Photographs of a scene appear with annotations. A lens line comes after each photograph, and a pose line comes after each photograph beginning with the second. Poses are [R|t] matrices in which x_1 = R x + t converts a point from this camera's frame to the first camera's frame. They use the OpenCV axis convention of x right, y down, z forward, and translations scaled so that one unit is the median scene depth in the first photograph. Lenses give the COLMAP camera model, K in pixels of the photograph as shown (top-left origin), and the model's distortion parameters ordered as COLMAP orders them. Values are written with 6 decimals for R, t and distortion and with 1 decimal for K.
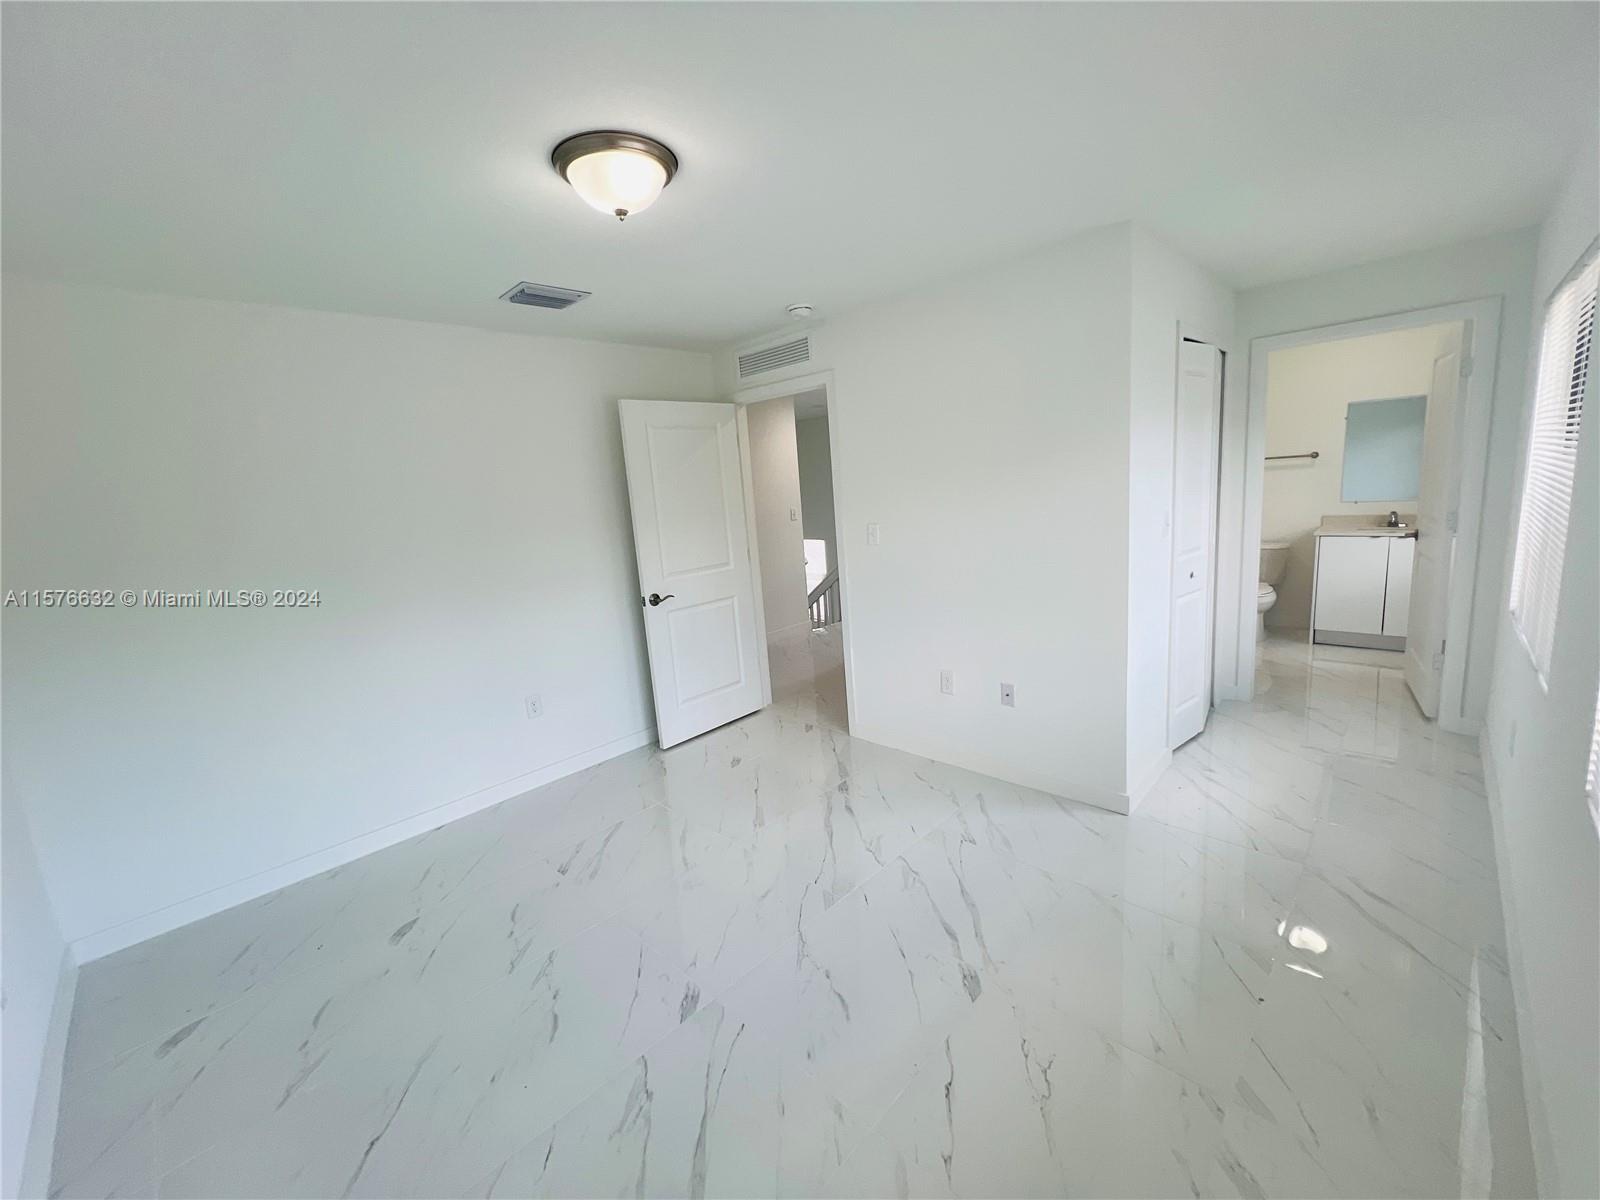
lens RADIAL K [[642.7, 0, 795.9], [0, 642.7, 593.8], [0, 0, 1]] dist [-0.000205, 0.000335]
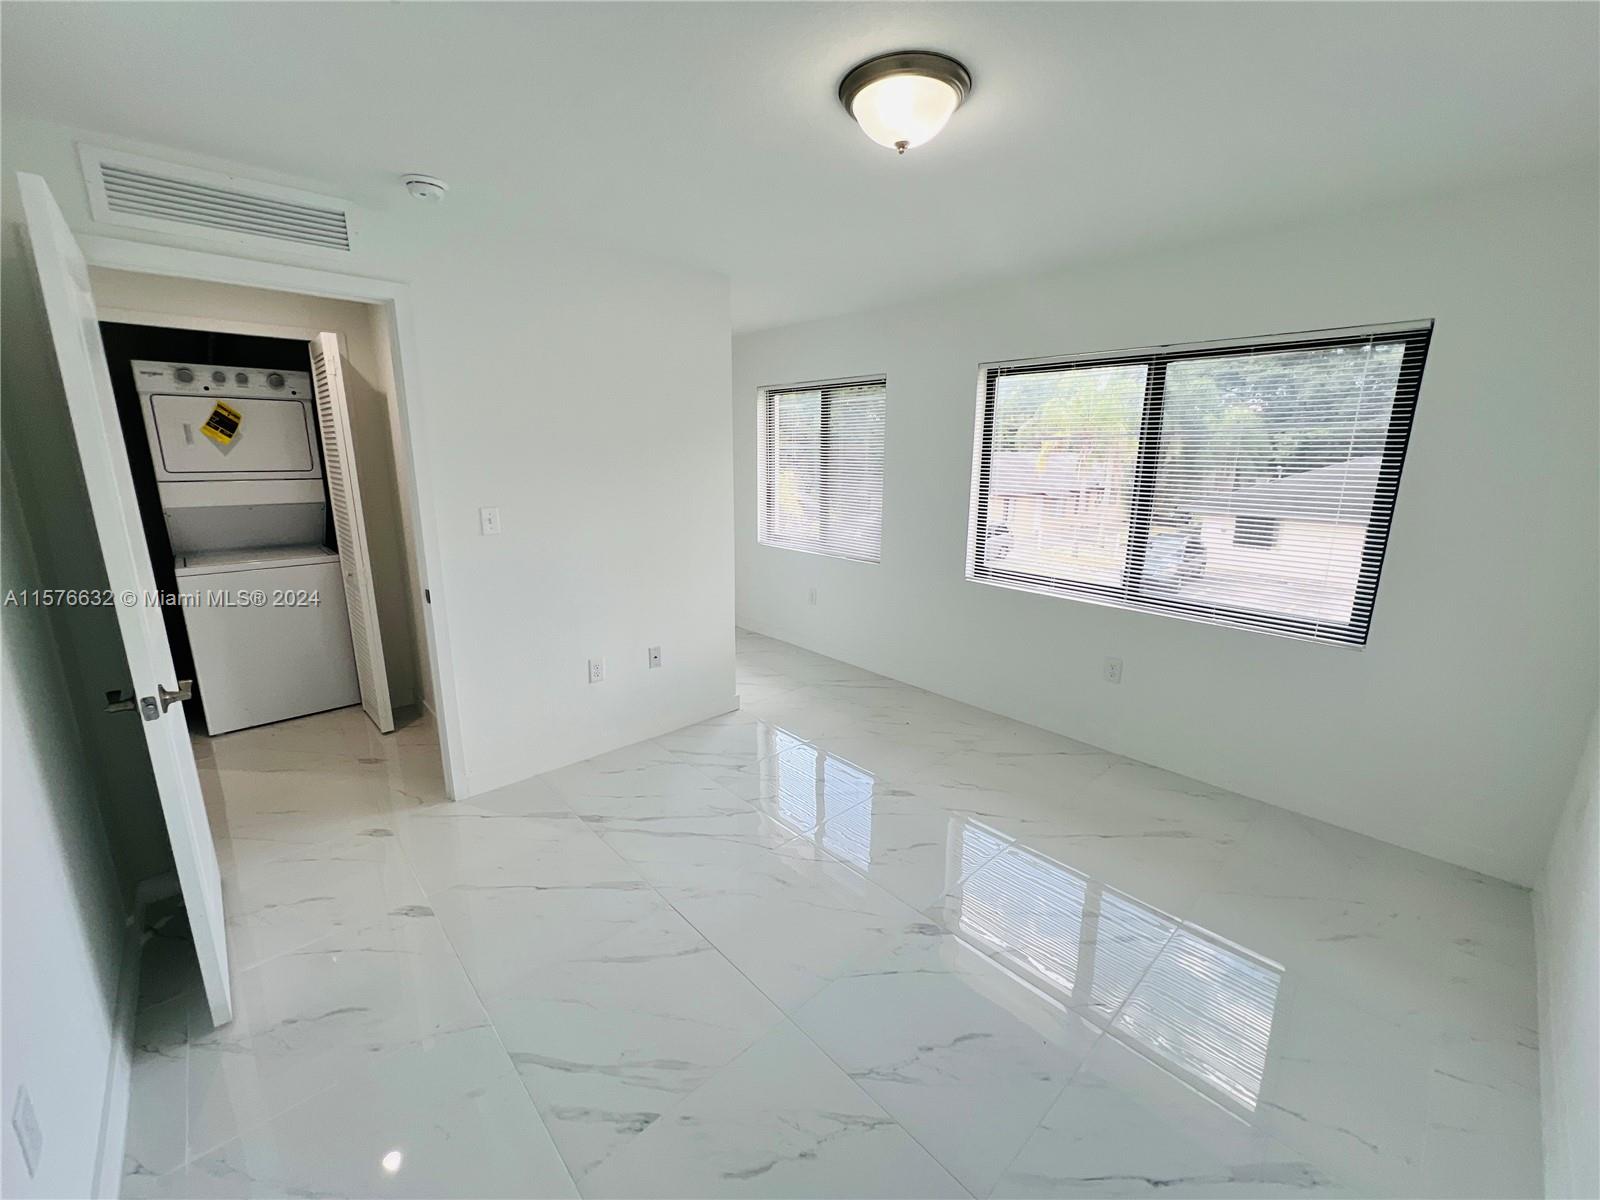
lens RADIAL K [[650.3, 0, 791.9], [0, 650.3, 597.1], [0, 0, 1]] dist [0.001971, 0.000380]
pose [[0.052304, -0.149754, 0.987339, -0.808717], [0.160396, 0.977116, 0.139707, -0.066395], [-0.985666, 0.151058, 0.075127, 0.732422]]
